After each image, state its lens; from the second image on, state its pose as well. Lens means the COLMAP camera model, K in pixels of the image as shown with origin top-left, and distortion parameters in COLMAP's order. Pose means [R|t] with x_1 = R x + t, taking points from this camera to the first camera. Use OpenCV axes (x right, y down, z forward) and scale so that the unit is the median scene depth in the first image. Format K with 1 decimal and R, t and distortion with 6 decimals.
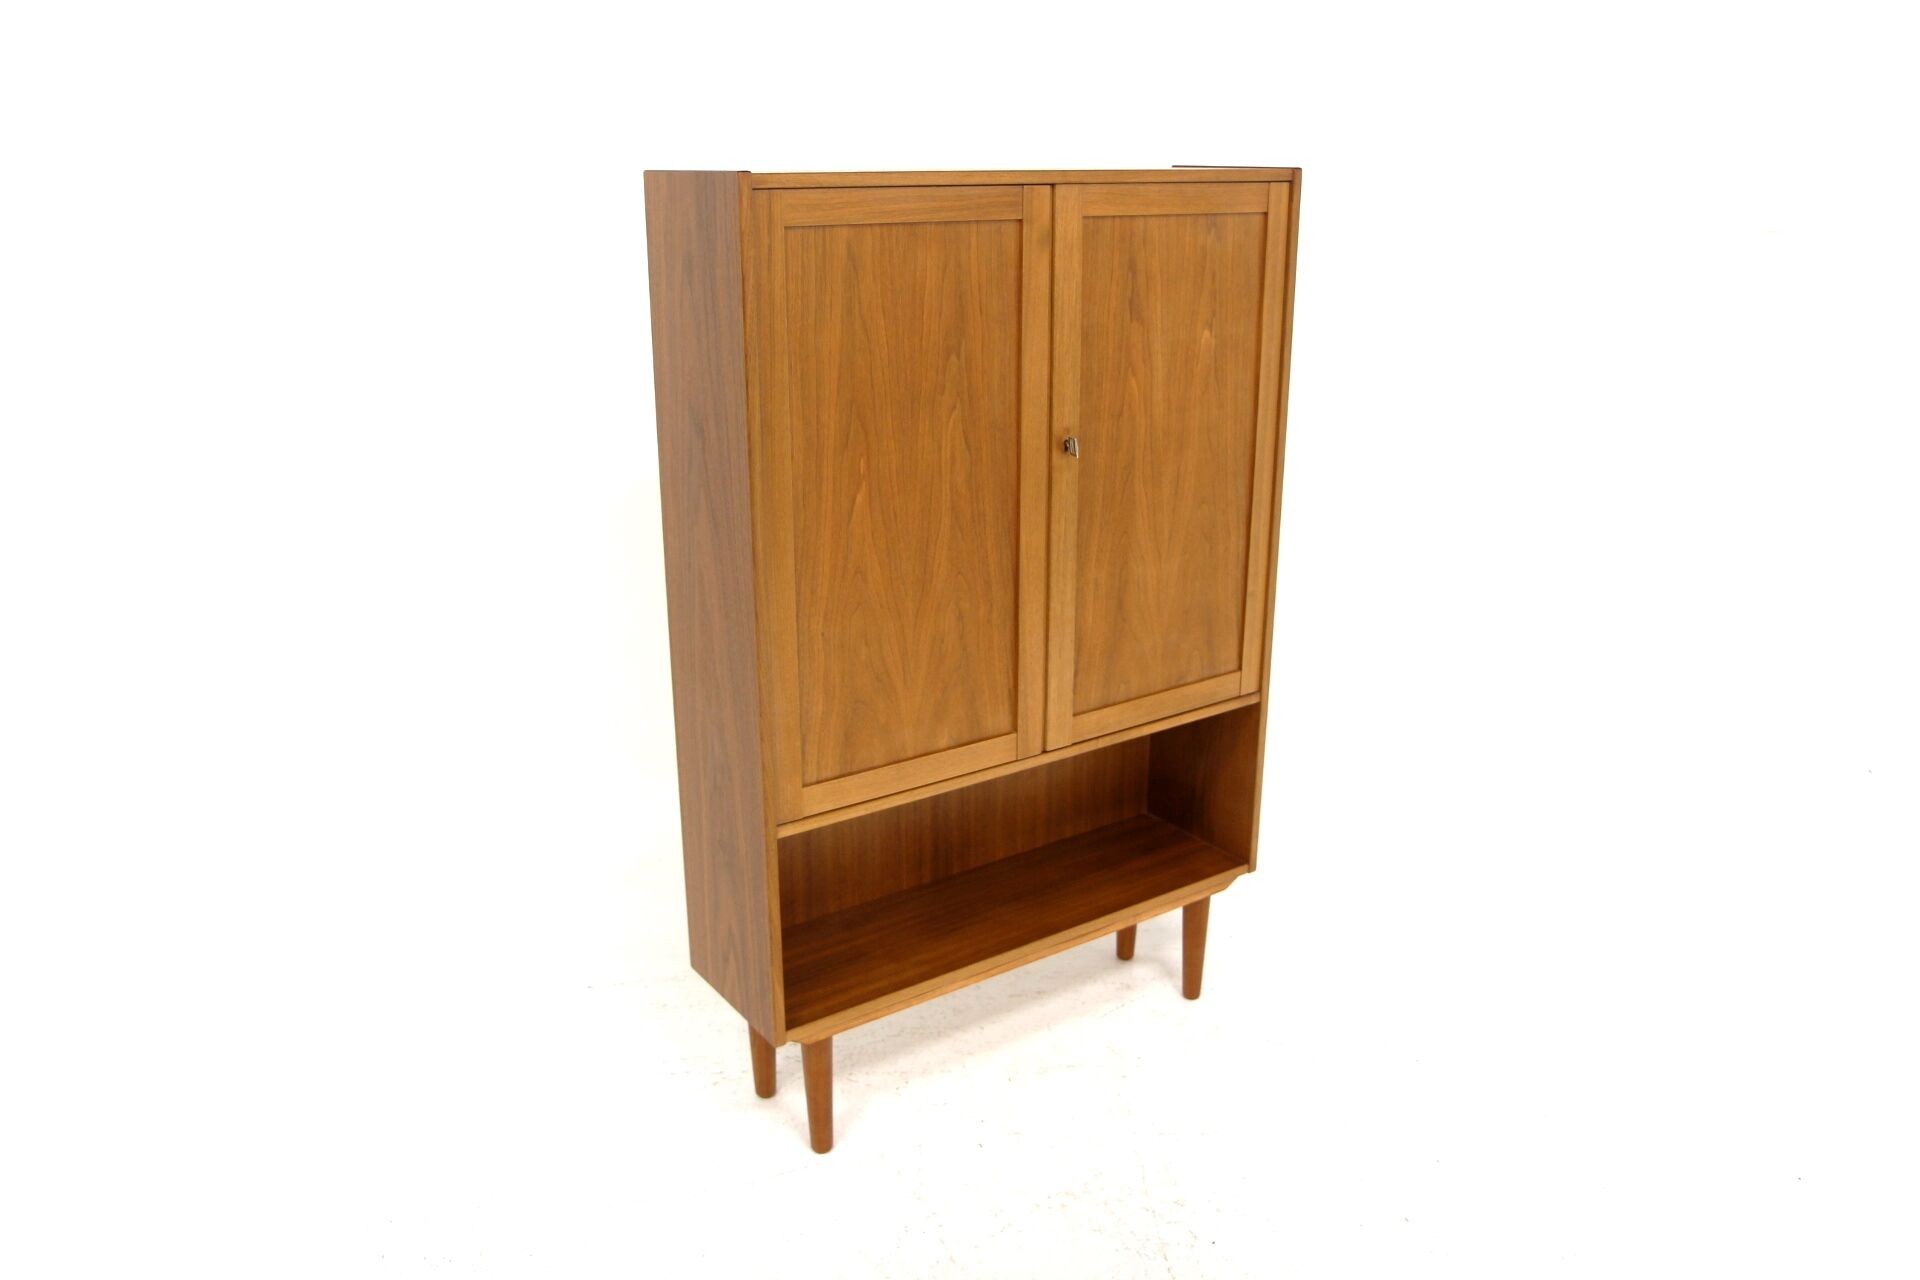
lens RADIAL K [[1513.0, 0, 960.4], [0, 1513.0, 635.5], [0, 0, 1]] dist [-0.091997, 0.005604]
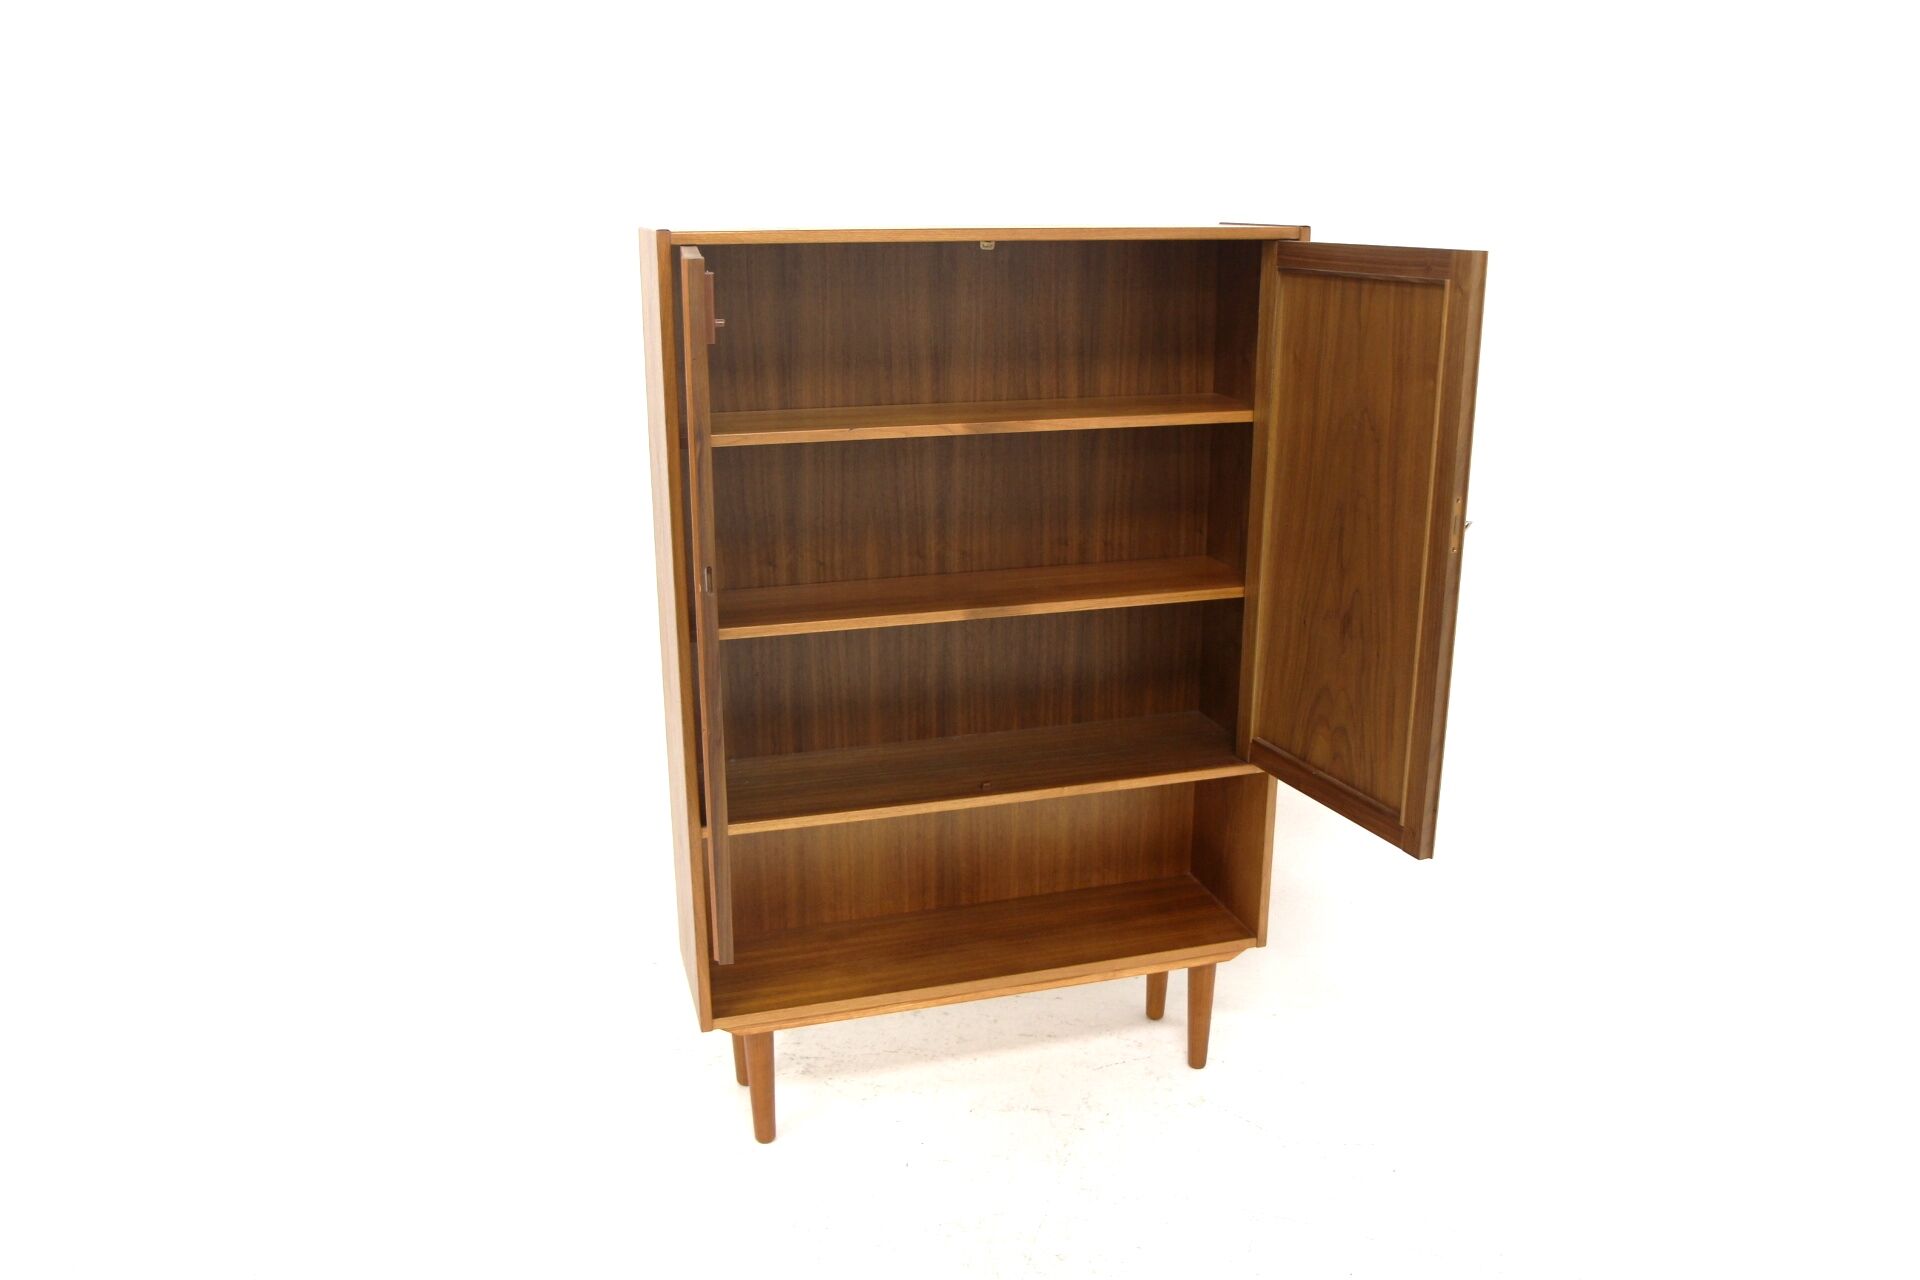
lens RADIAL K [[1513.0, 0, 960.2], [0, 1513.0, 640.2], [0, 0, 1]] dist [-0.091997, 0.005604]
pose [[0.948322, 0.087538, -0.304995, 0.336811], [-0.095943, 0.995306, -0.012648, -0.010201], [0.302456, 0.041256, 0.952270, 0.013037]]
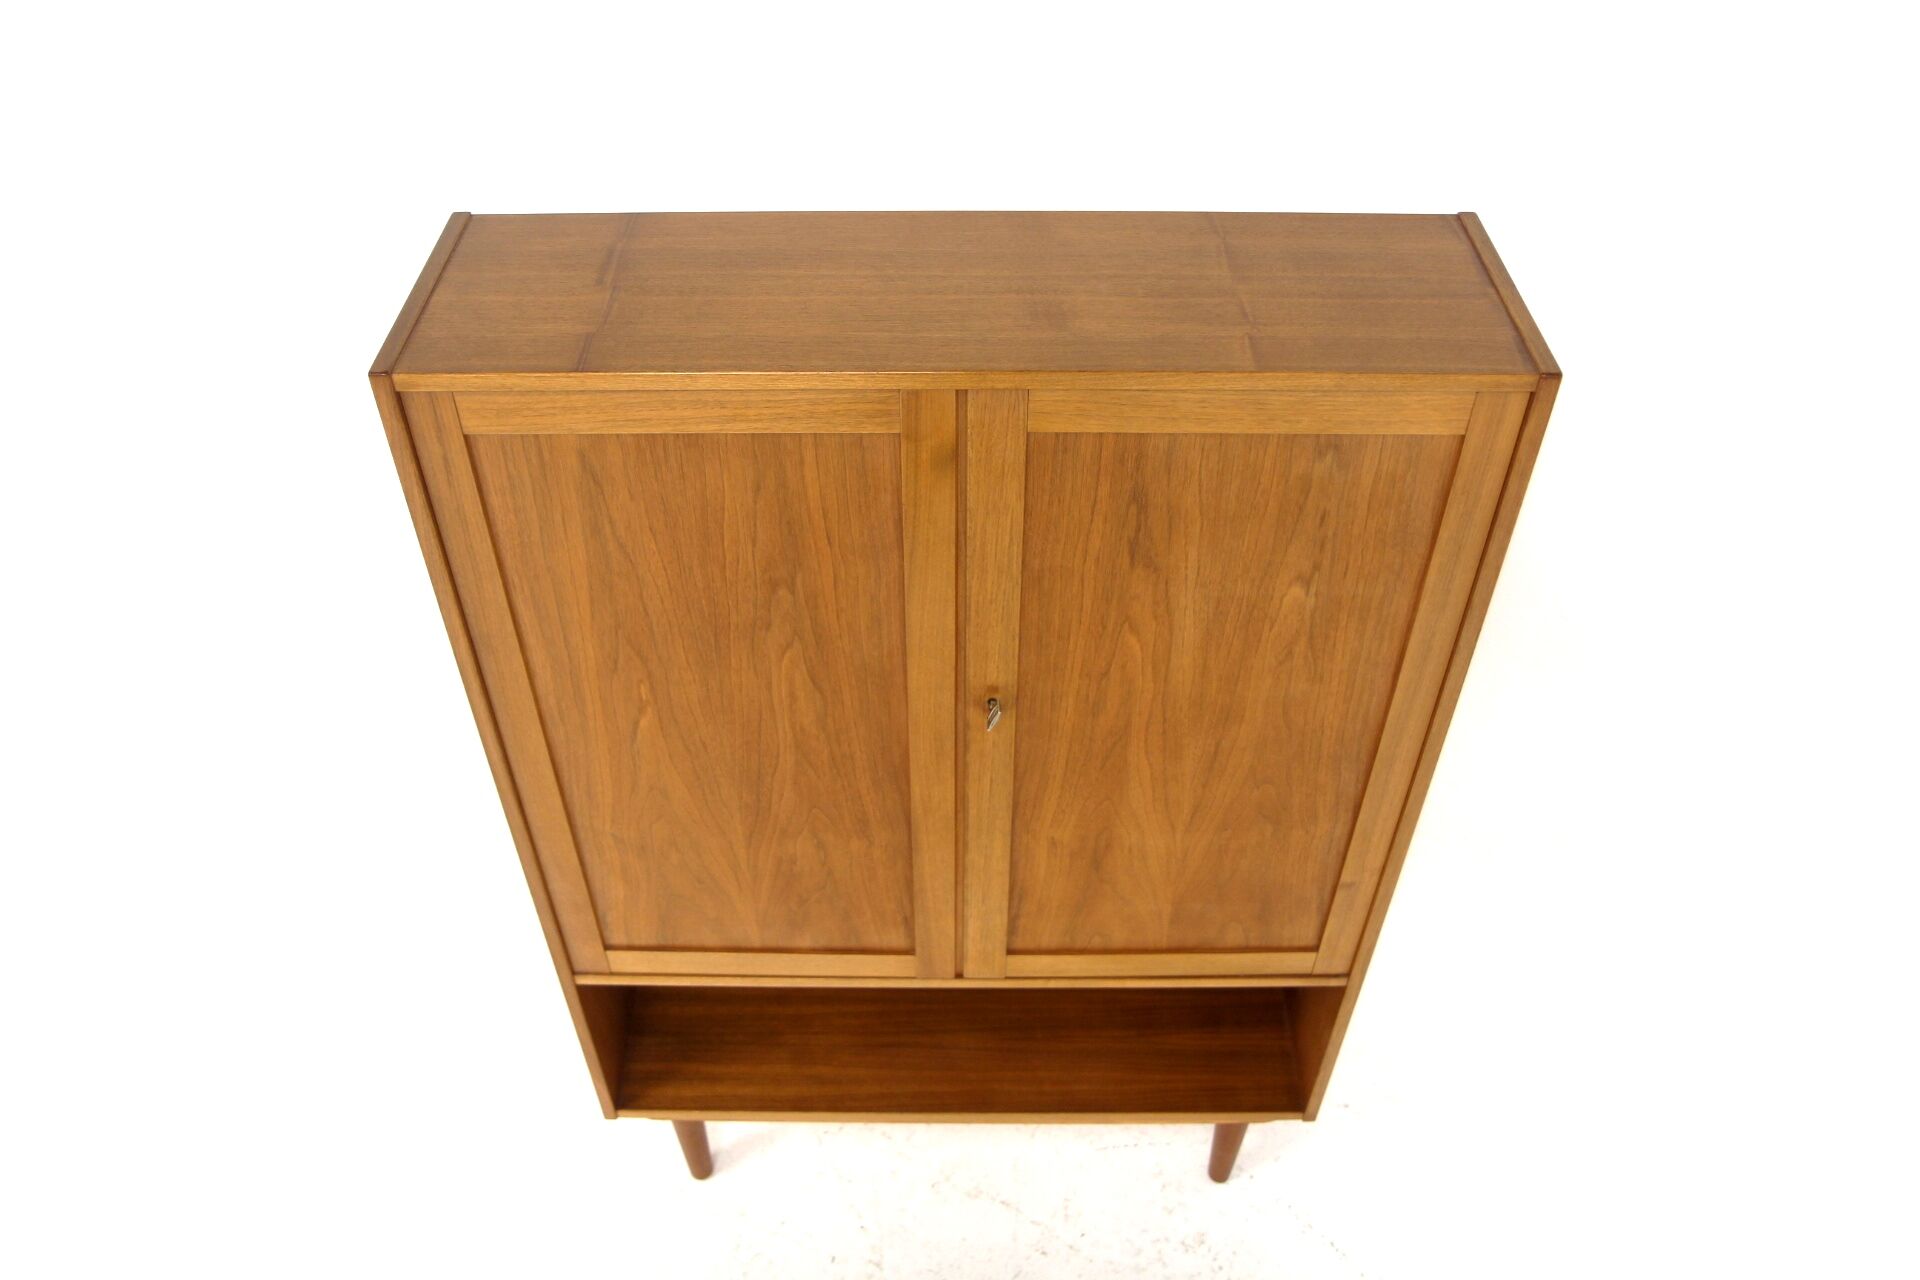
lens RADIAL K [[1513.0, 0, 958.5], [0, 1513.0, 640.3], [0, 0, 1]] dist [-0.091997, 0.005604]
pose [[0.815271, 0.398809, -0.419862, 0.316024], [-0.179008, 0.863105, 0.472235, -0.446780], [0.550717, -0.309841, 0.775055, 0.453724]]
